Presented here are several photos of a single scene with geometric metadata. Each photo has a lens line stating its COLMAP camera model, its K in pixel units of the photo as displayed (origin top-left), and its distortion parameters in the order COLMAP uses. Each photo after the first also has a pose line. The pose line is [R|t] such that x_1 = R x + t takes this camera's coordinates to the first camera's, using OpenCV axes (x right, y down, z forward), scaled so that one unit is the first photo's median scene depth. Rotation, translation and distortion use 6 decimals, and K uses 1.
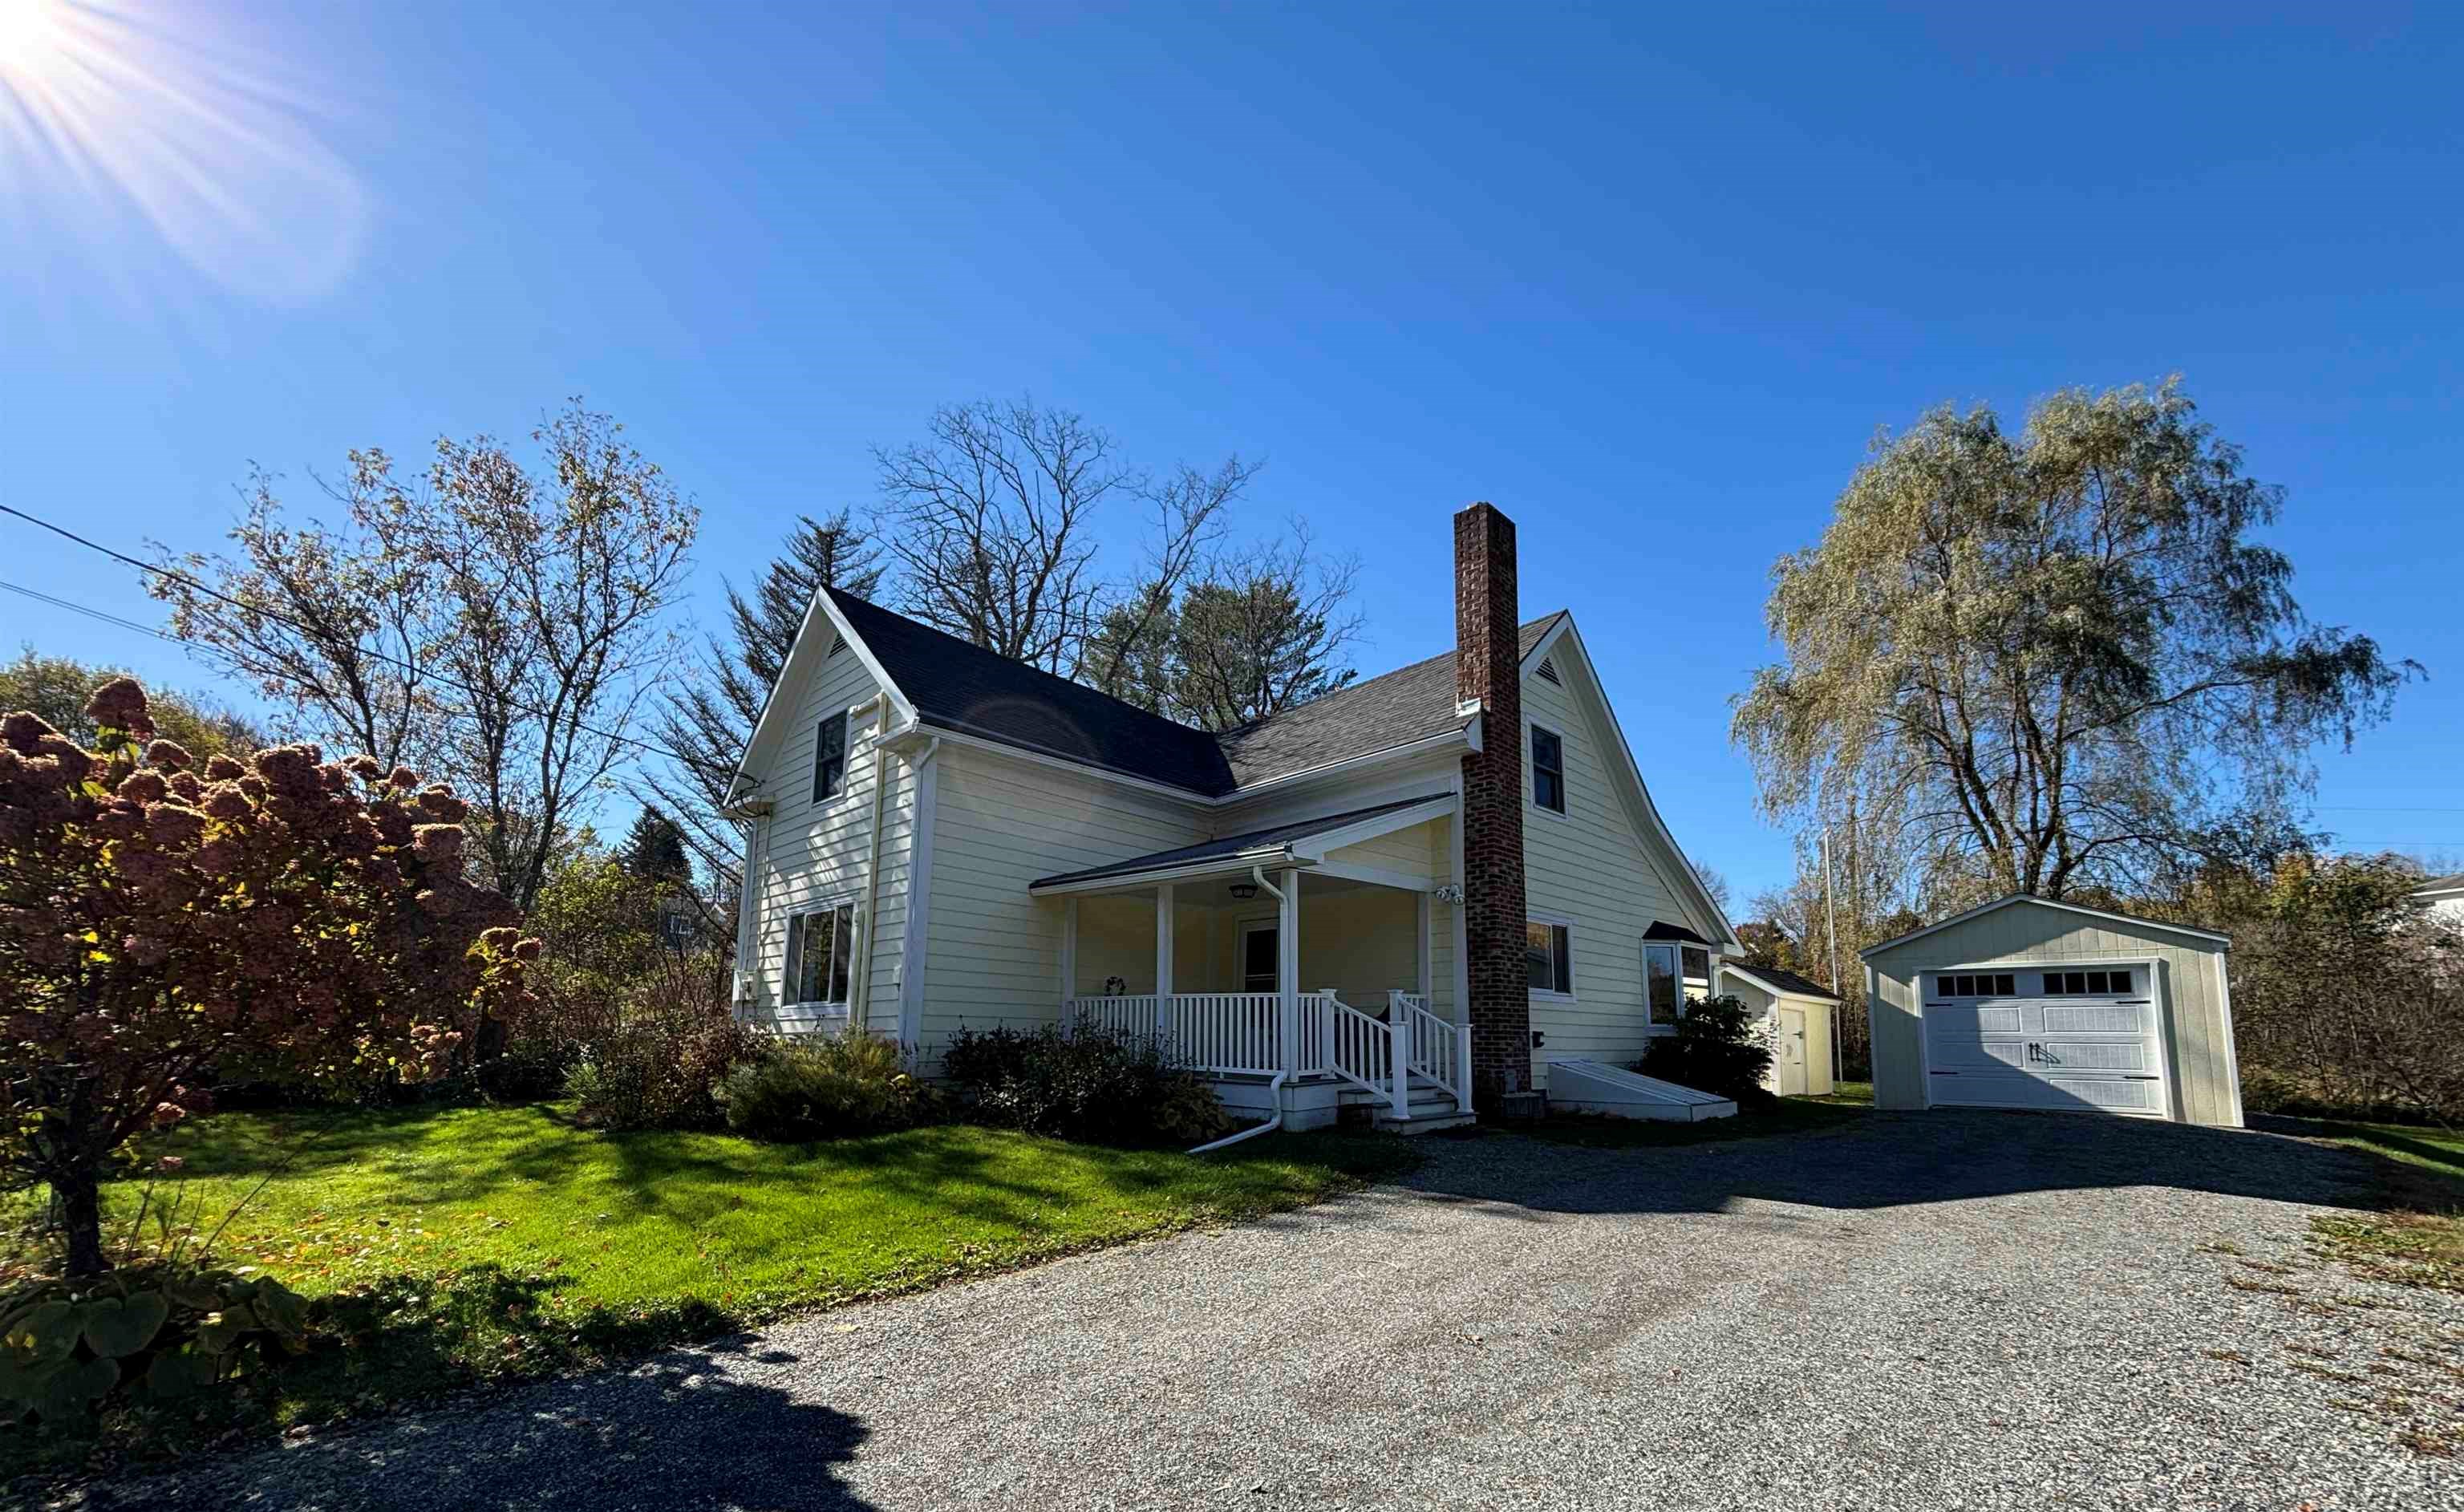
lens RADIAL K [[982.9, 0, 1238.0], [0, 982.9, 924.7], [0, 0, 1]] dist [0.001487, -0.000141]
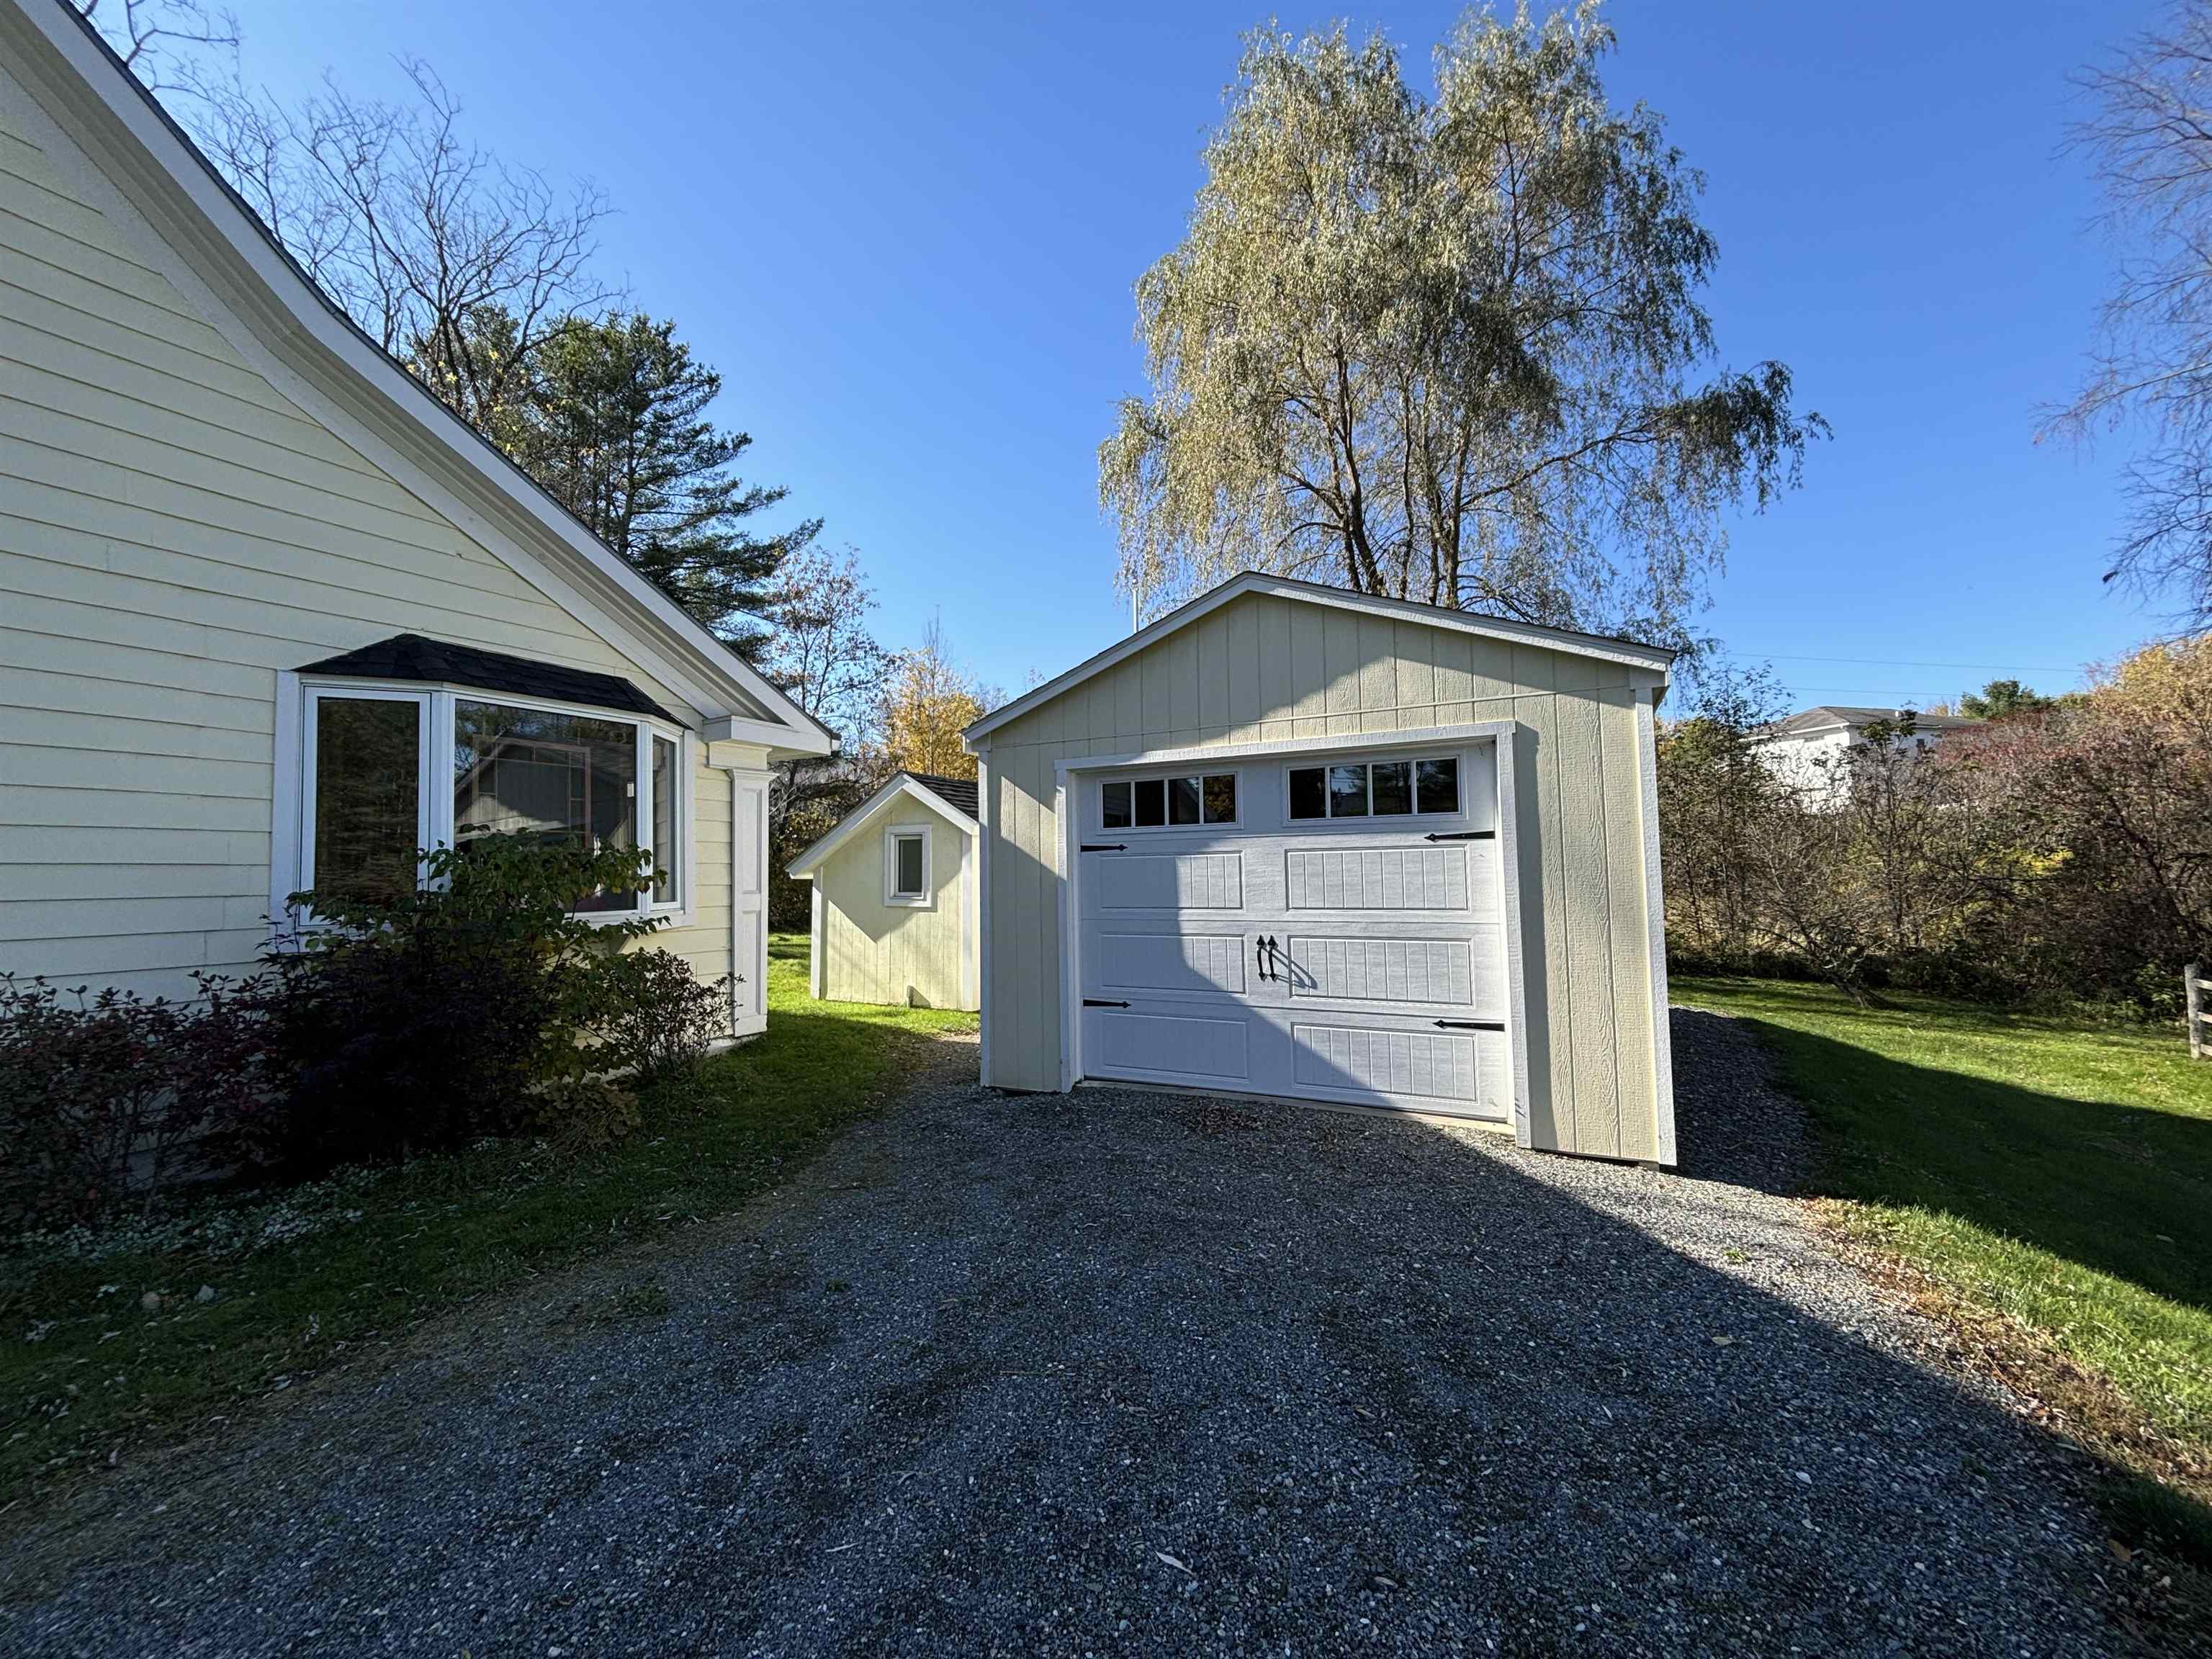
lens RADIAL K [[885.6, 0, 1106.0], [0, 885.6, 829.5], [0, 0, 1]] dist [-0.000606, 0.000115]
pose [[0.962376, -0.011532, 0.271476, 0.470082], [-0.006205, 0.997906, 0.064389, 0.037239], [-0.271650, -0.063651, 0.960289, 0.483800]]
